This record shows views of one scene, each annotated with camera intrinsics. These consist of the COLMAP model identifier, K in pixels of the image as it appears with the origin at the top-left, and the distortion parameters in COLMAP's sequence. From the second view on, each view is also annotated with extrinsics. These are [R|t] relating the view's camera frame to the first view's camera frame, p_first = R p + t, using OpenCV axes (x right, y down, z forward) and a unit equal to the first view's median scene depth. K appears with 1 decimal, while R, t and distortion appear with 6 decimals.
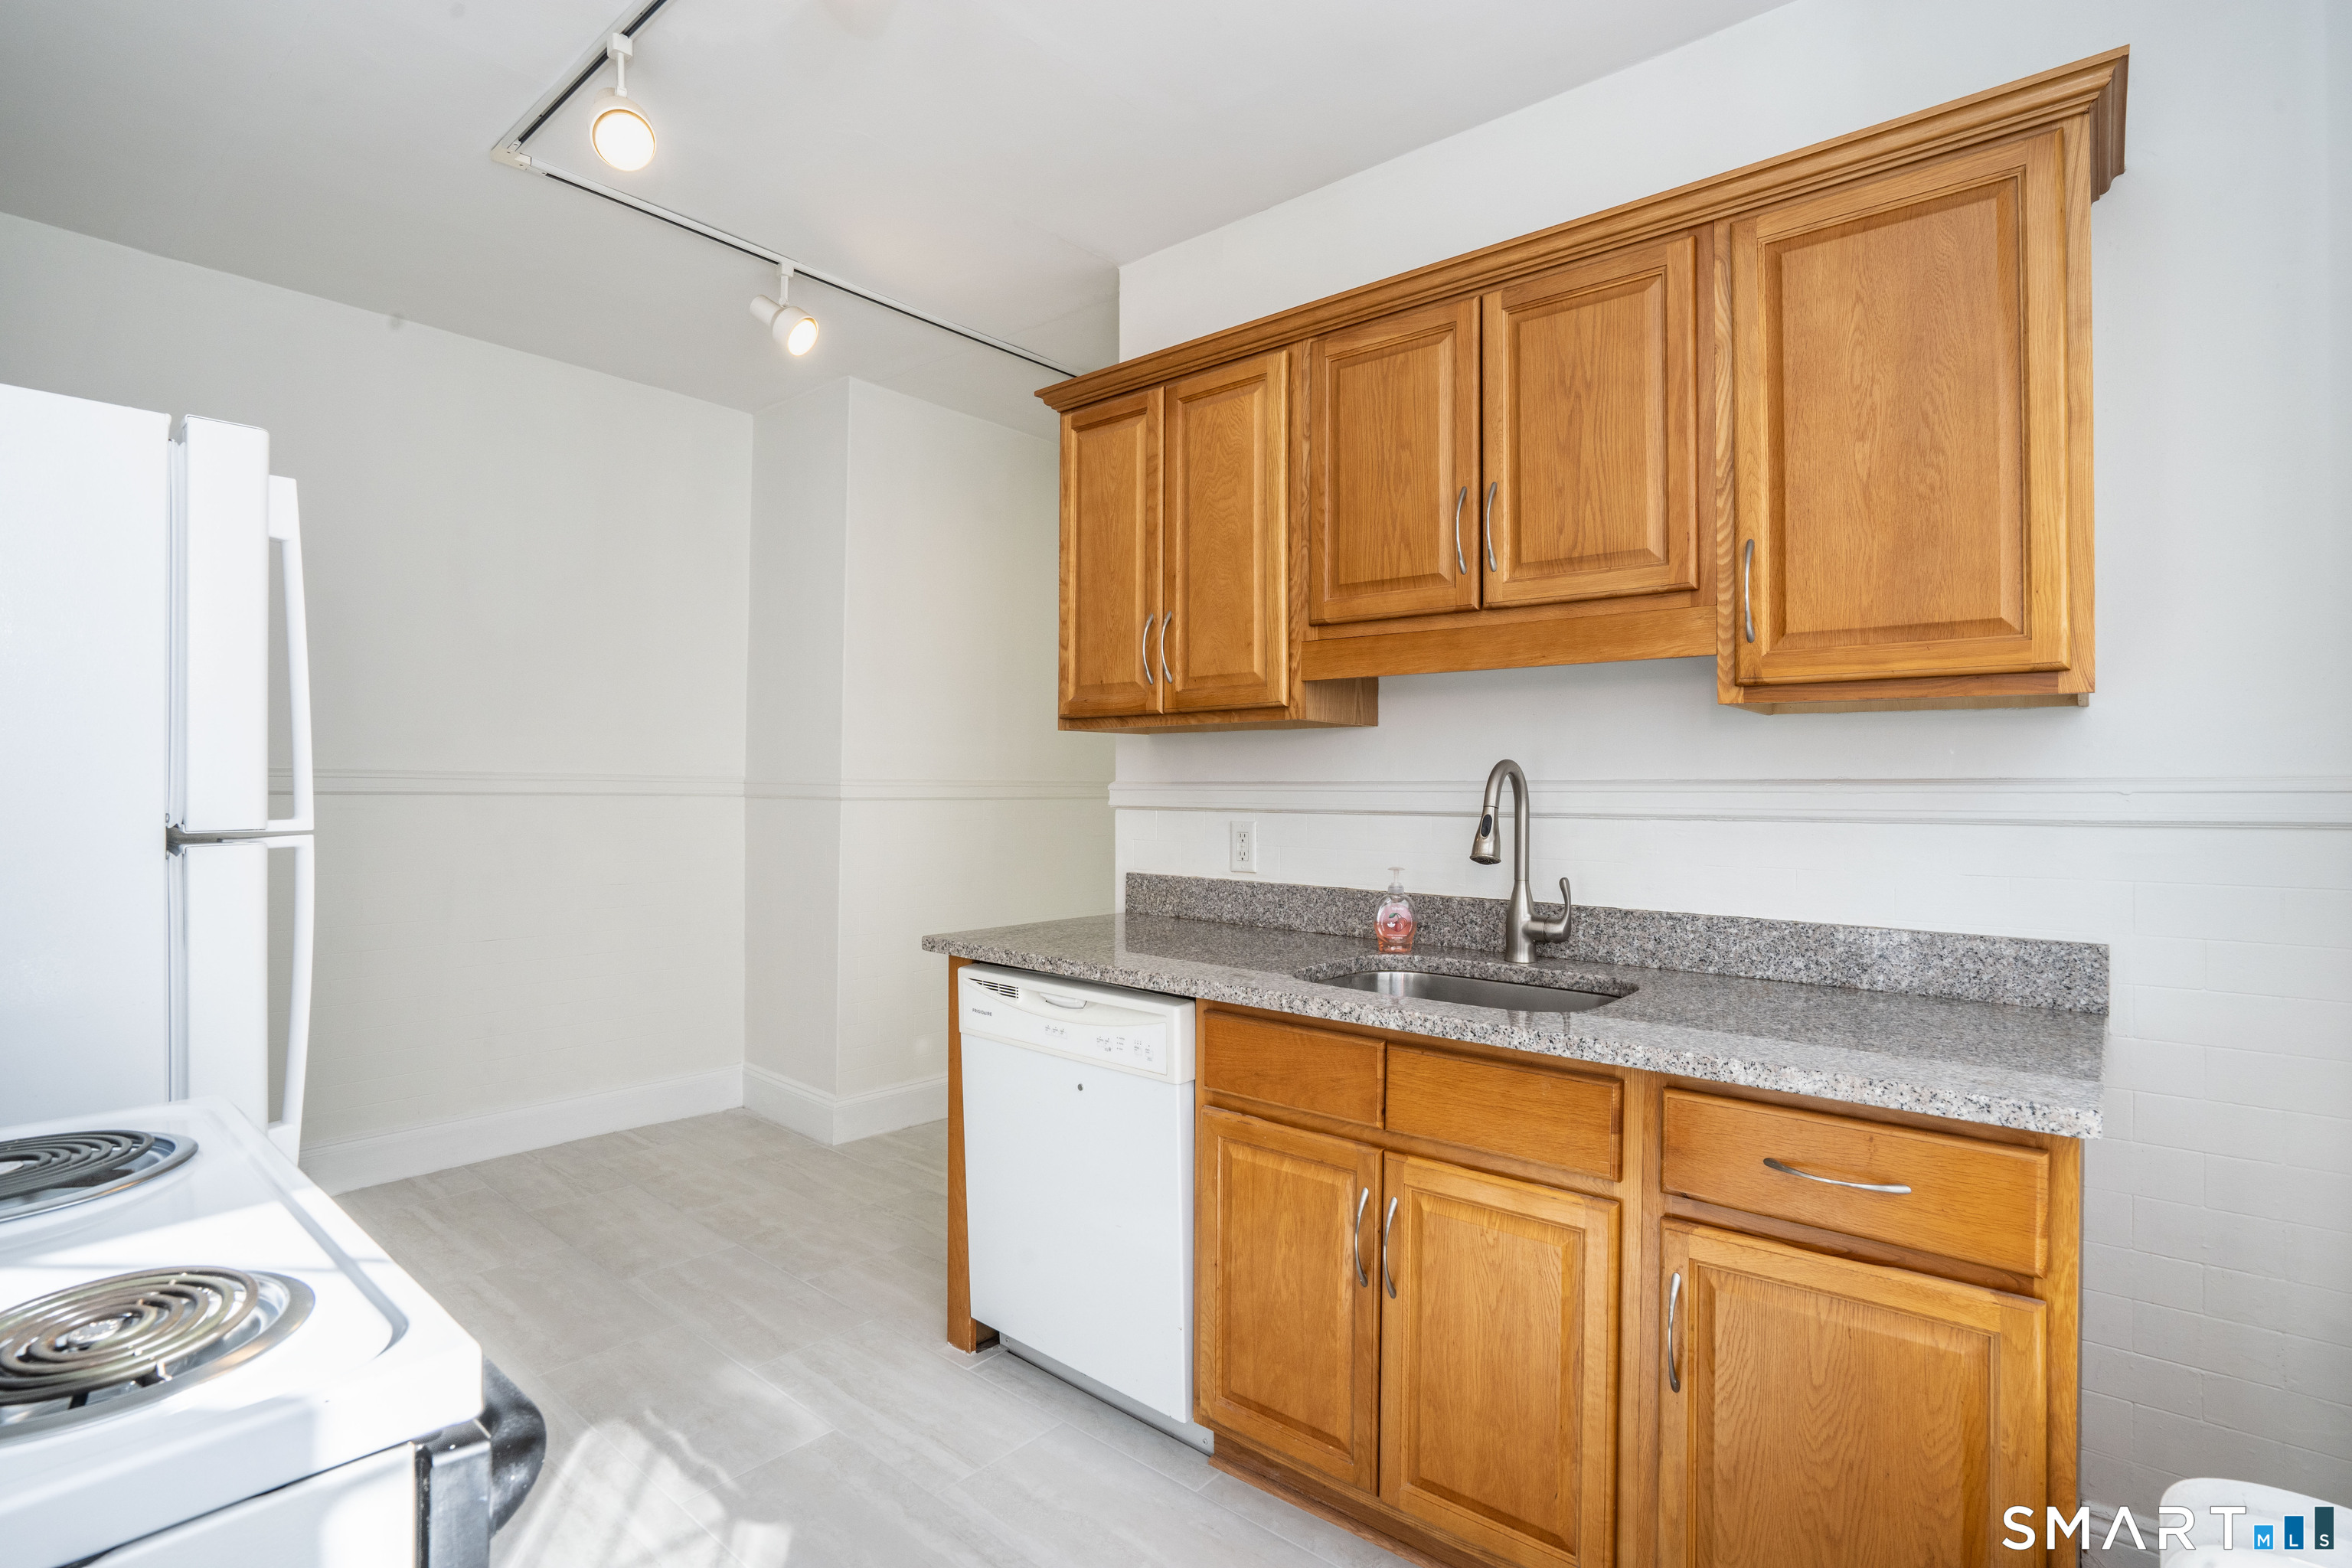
lens RADIAL K [[1108.4, 0, 1175.2], [0, 1108.4, 795.2], [0, 0, 1]] dist [-0.032114, 0.000623]
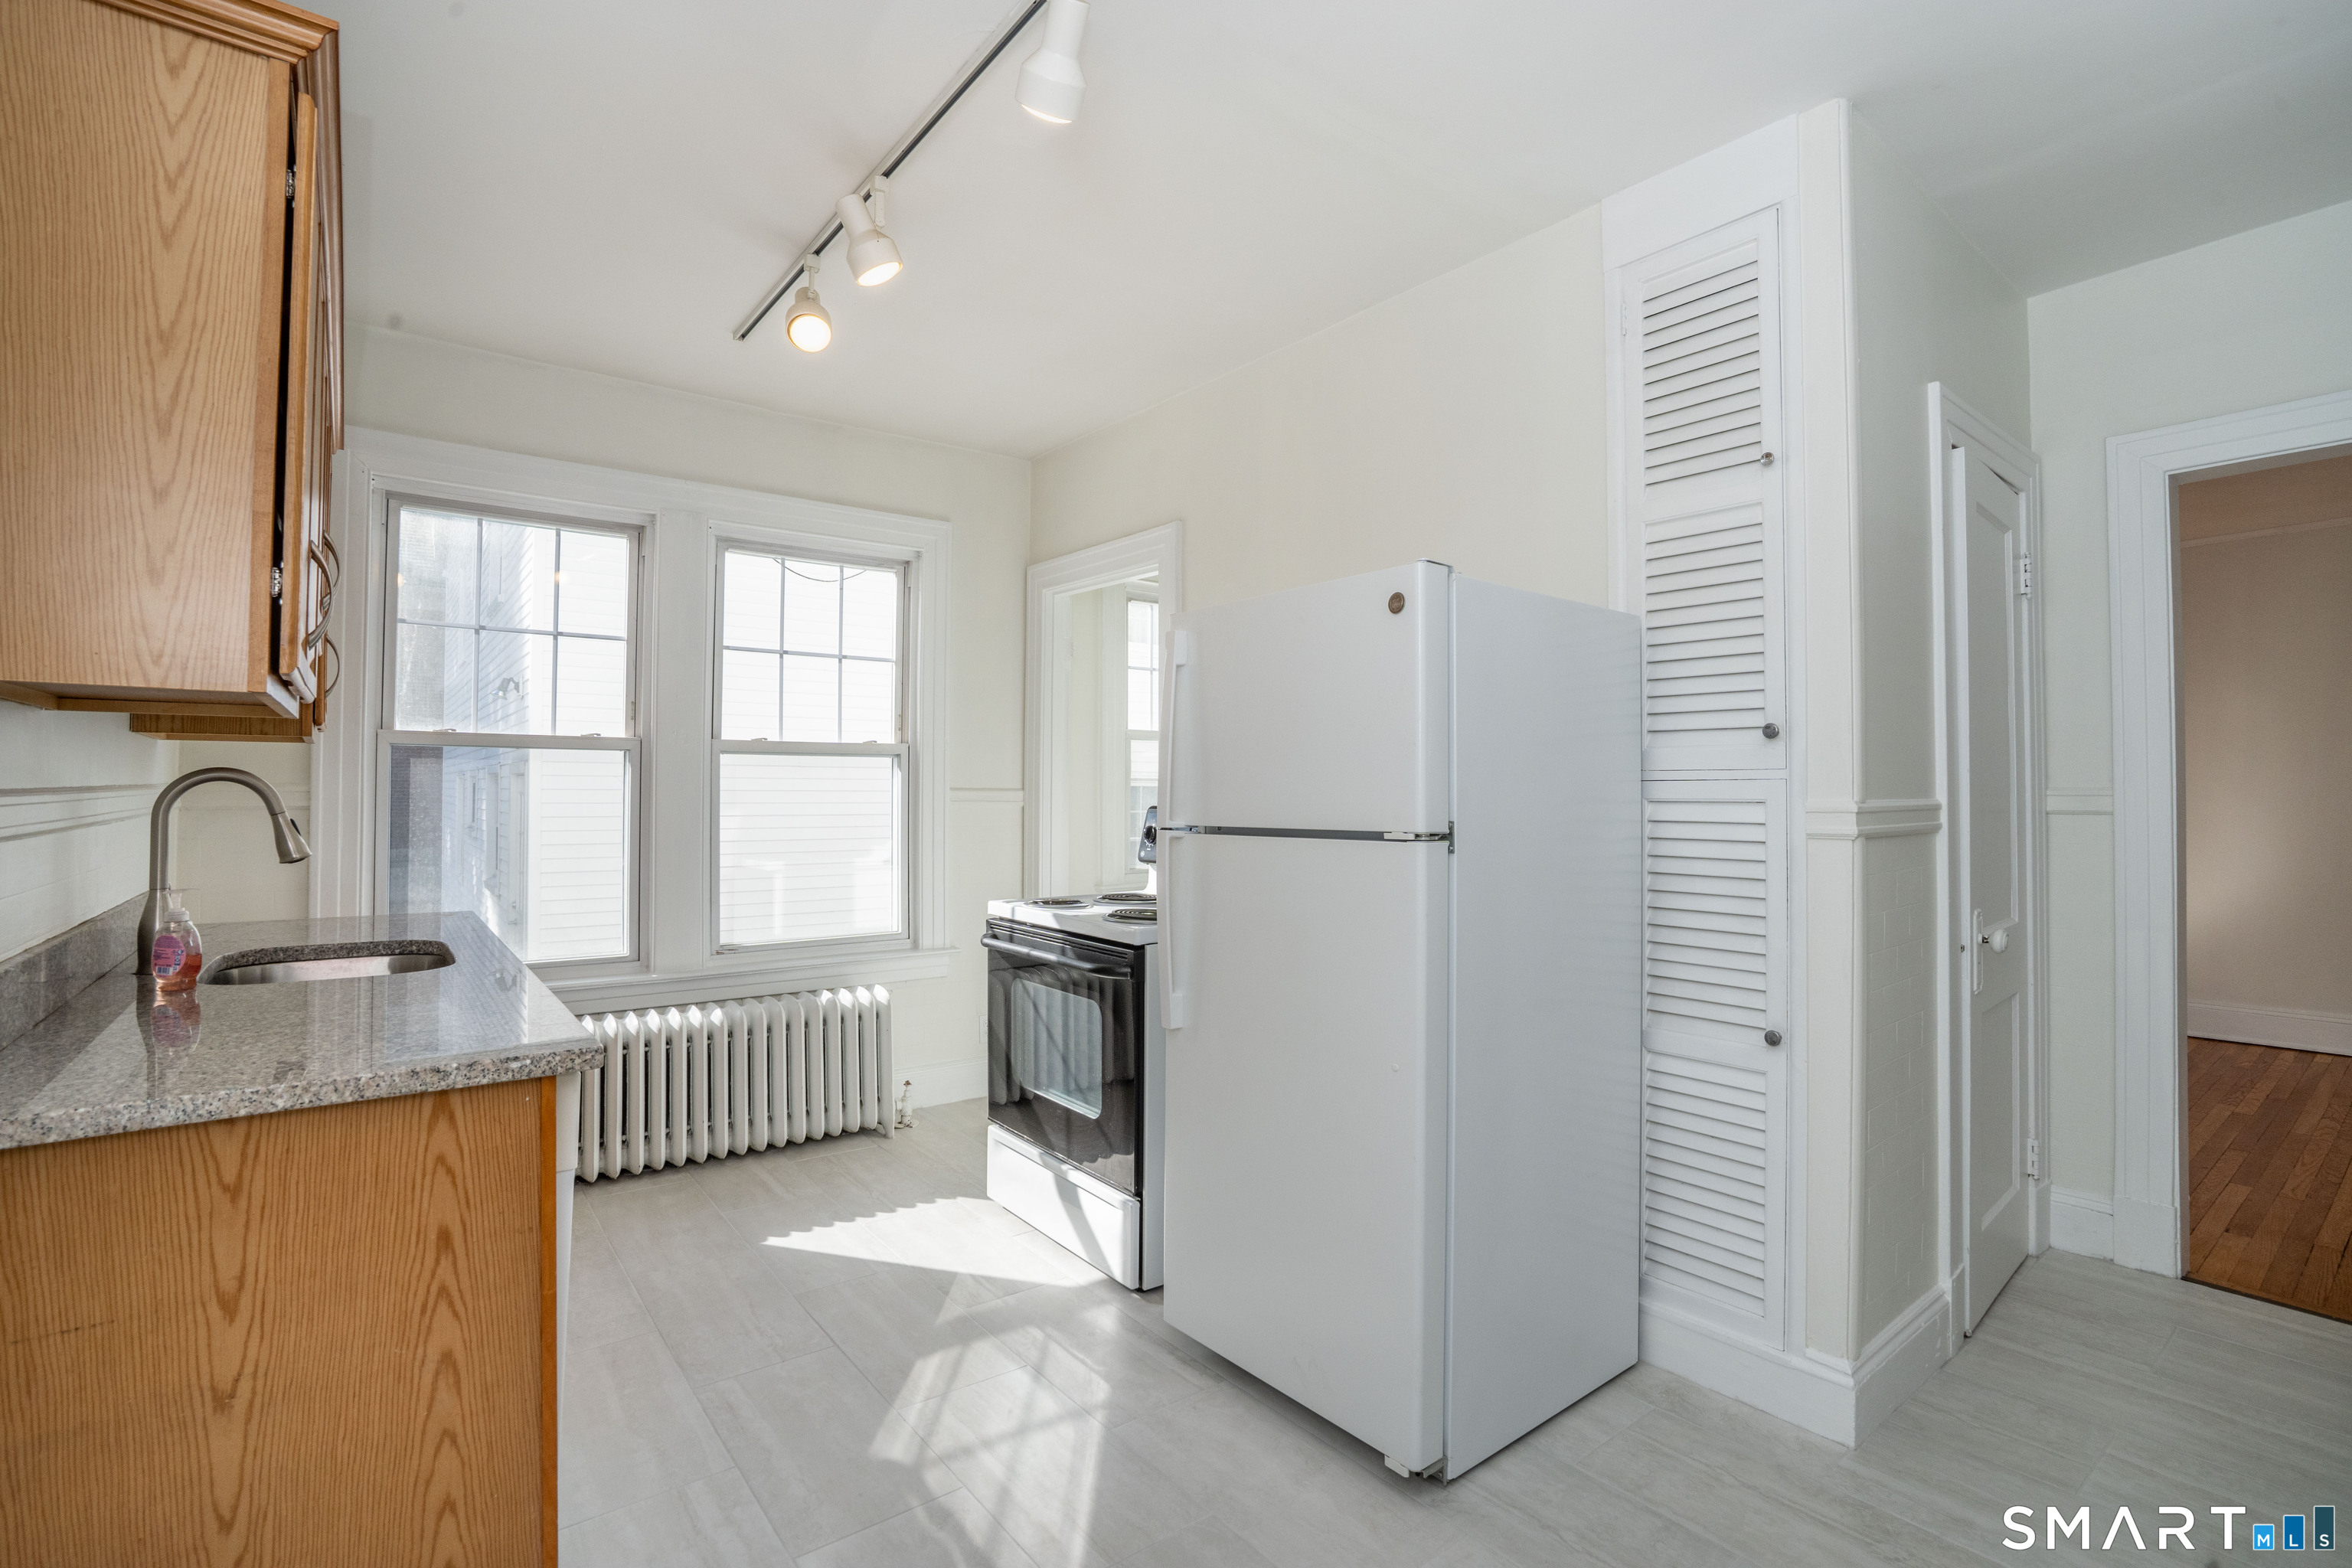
lens RADIAL K [[1067.4, 0, 1176.0], [0, 1067.4, 784.0], [0, 0, 1]] dist [-0.039479, 0.022503]
pose [[-0.979732, -0.010368, 0.200046, -0.747377], [-0.010957, 0.999938, -0.001841, -0.024170], [-0.200014, -0.003995, -0.979785, 1.712210]]
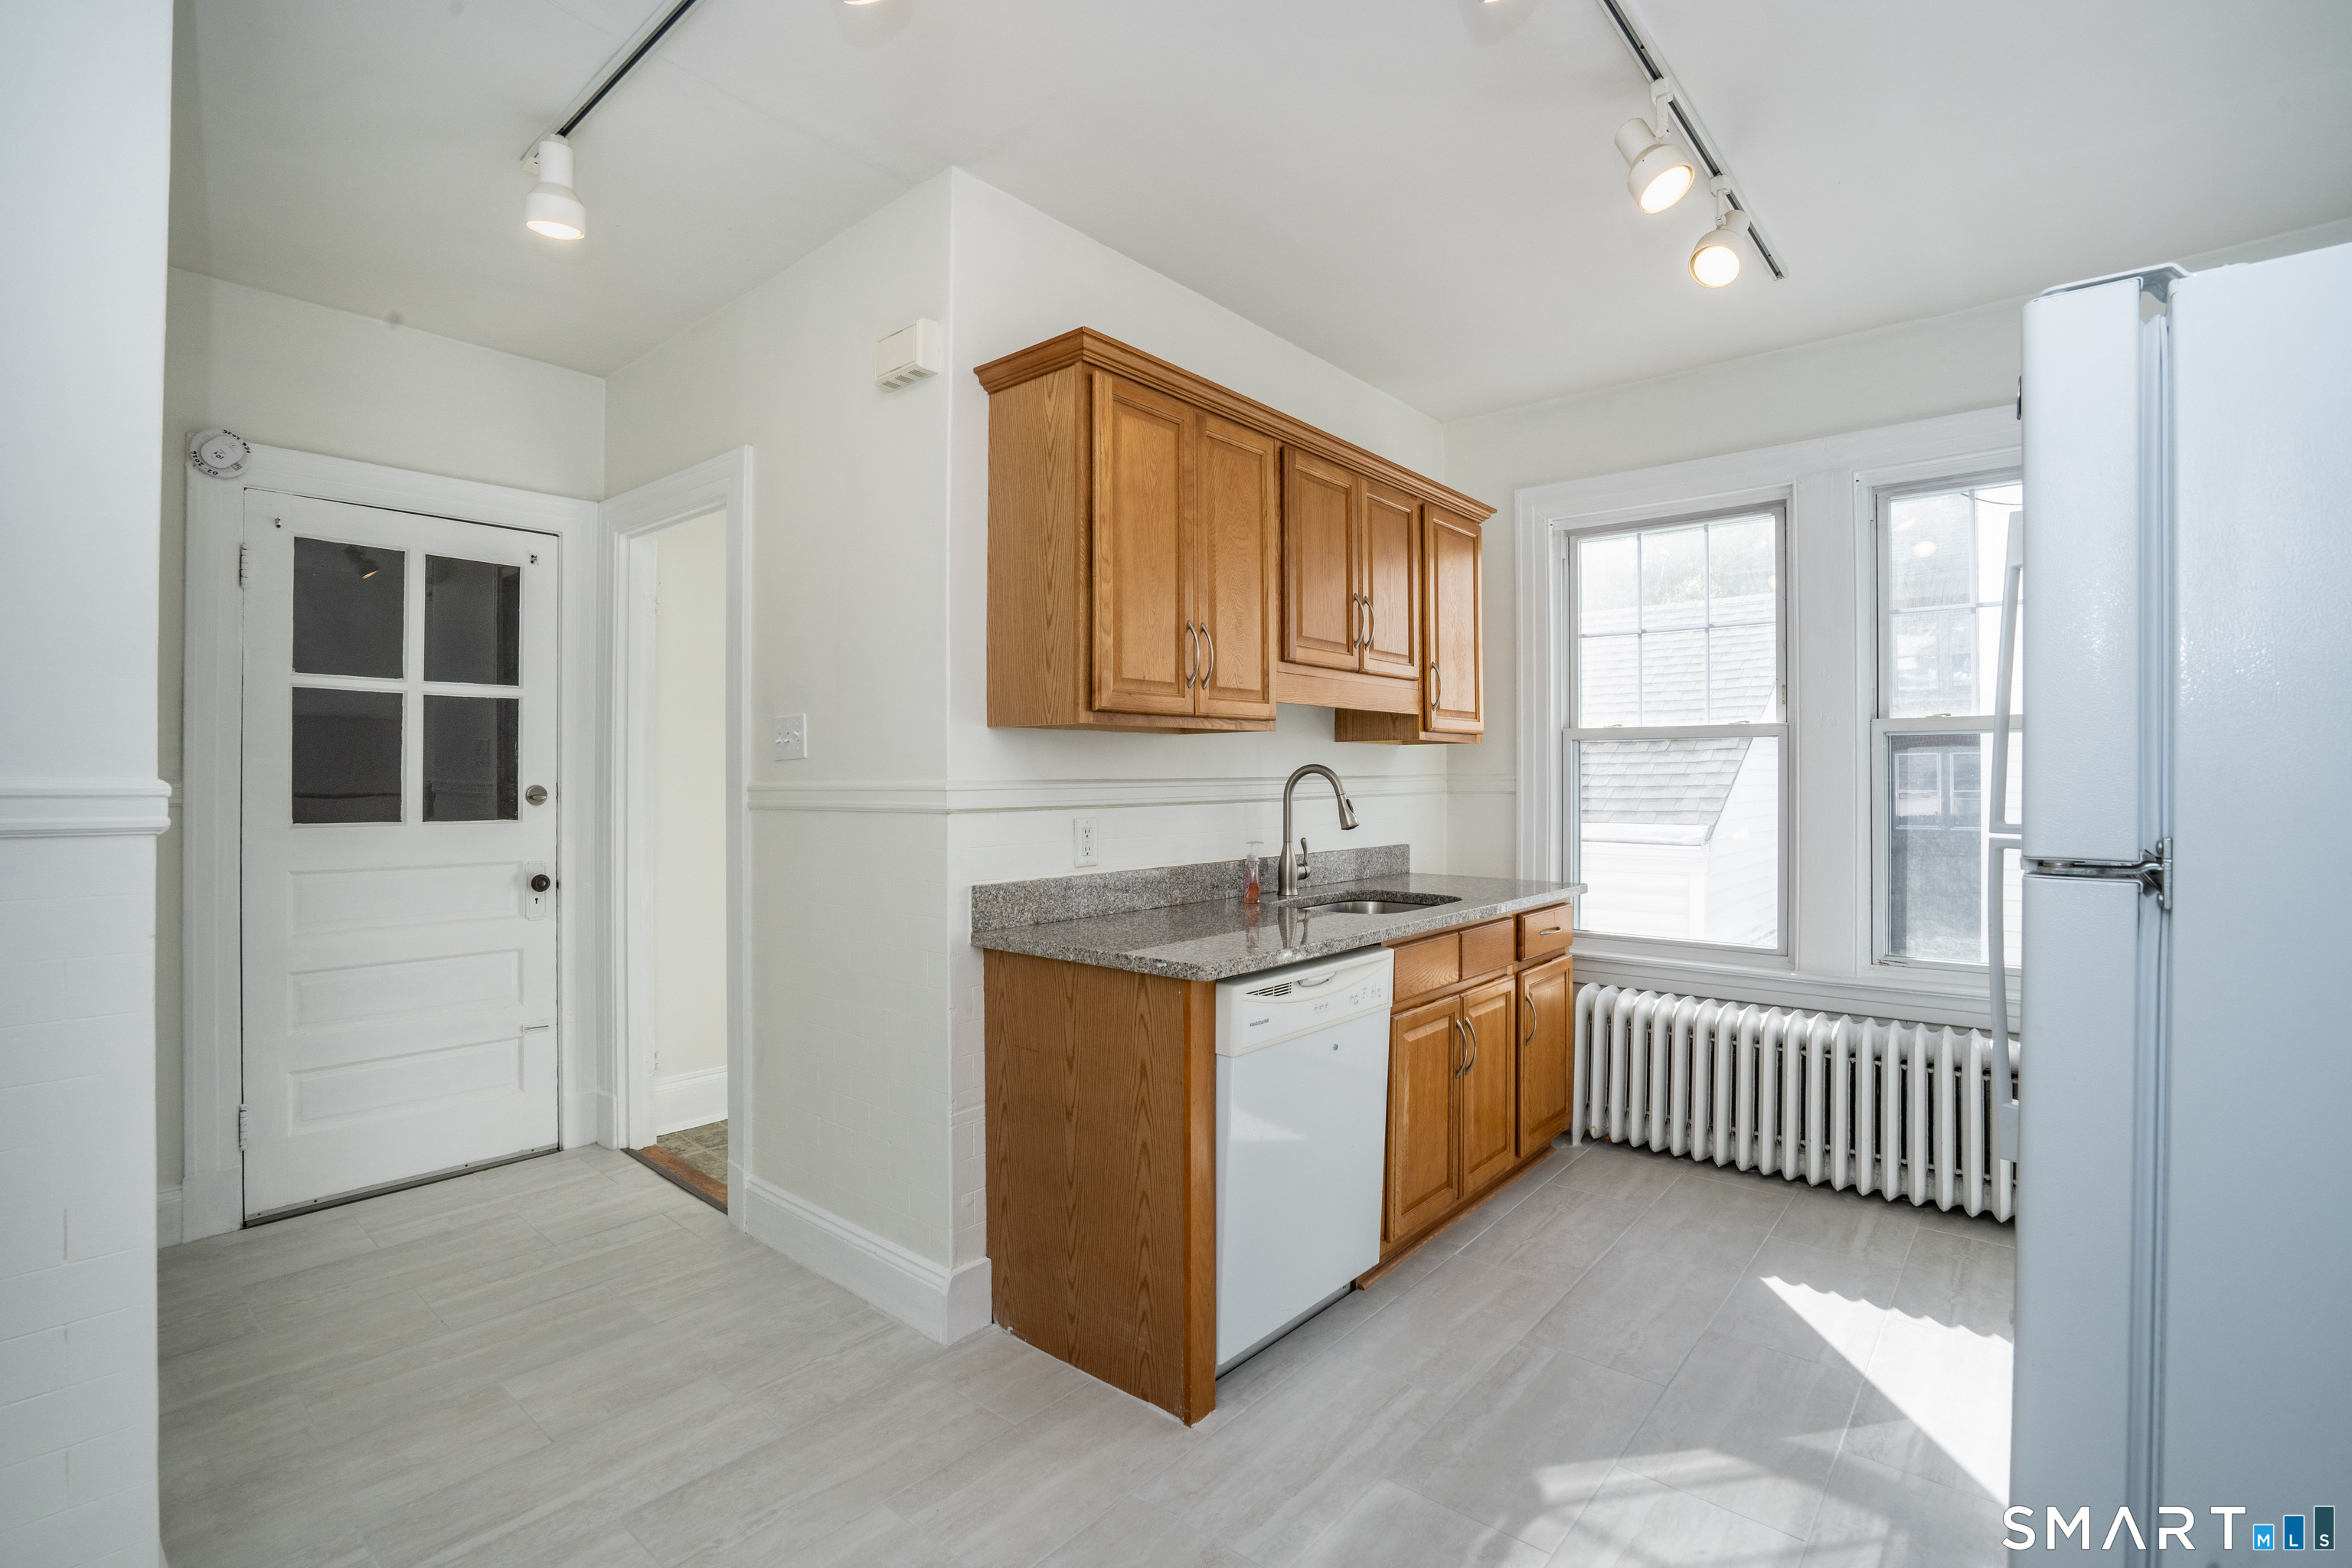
lens RADIAL K [[1099.8, 0, 1204.2], [0, 1099.8, 776.2], [0, 0, 1]] dist [-0.036529, 0.000923]
pose [[-0.020210, -0.008384, 0.999761, -1.208705], [0.004064, 0.999956, 0.008468, -0.027842], [-0.999787, 0.004234, -0.020175, 1.147403]]
